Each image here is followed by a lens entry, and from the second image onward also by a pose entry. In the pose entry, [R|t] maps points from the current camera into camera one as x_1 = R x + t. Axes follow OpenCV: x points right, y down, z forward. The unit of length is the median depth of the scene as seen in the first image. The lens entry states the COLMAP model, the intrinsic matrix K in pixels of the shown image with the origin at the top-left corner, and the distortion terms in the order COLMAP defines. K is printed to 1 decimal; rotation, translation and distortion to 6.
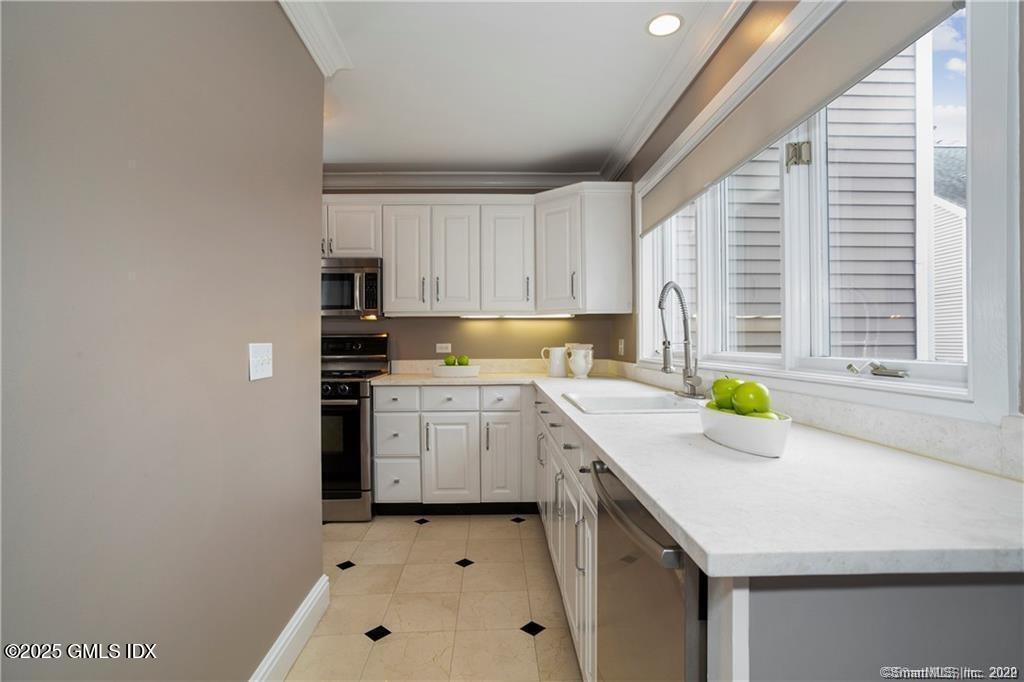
lens RADIAL K [[507.1, 0, 511.0], [0, 507.1, 335.7], [0, 0, 1]] dist [-0.055710, -0.000033]
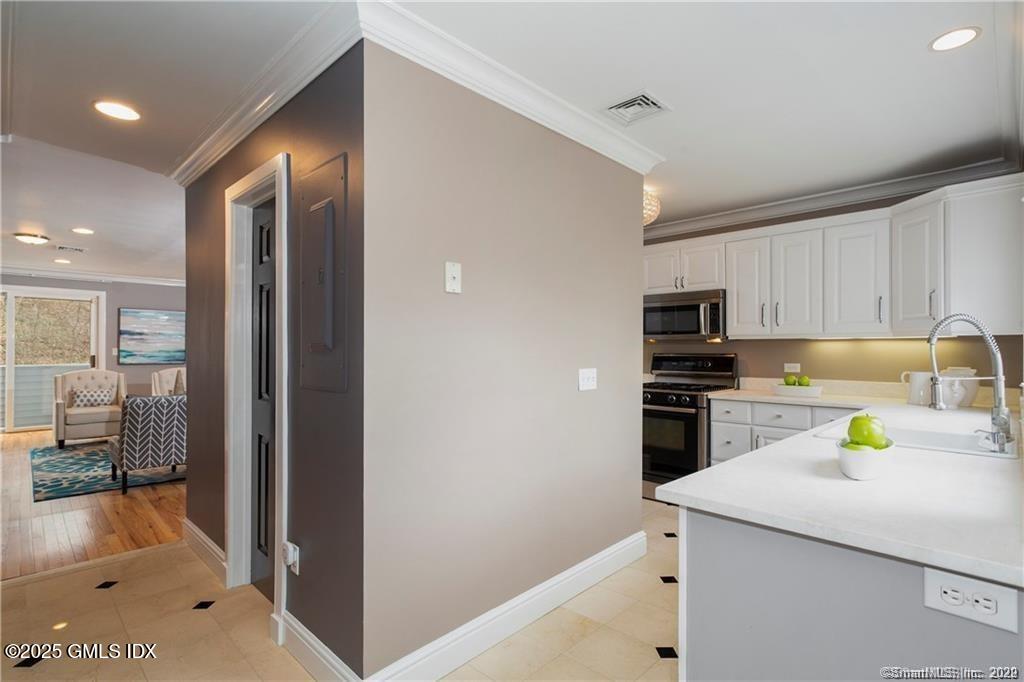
lens RADIAL K [[502.3, 0, 512.0], [0, 502.3, 341.0], [0, 0, 1]] dist [-0.000636, -0.000055]
pose [[0.691568, -0.004780, -0.722295, 0.241194], [0.003044, 0.999989, -0.003704, -0.032216], [0.722305, 0.000363, 0.691575, -0.152766]]
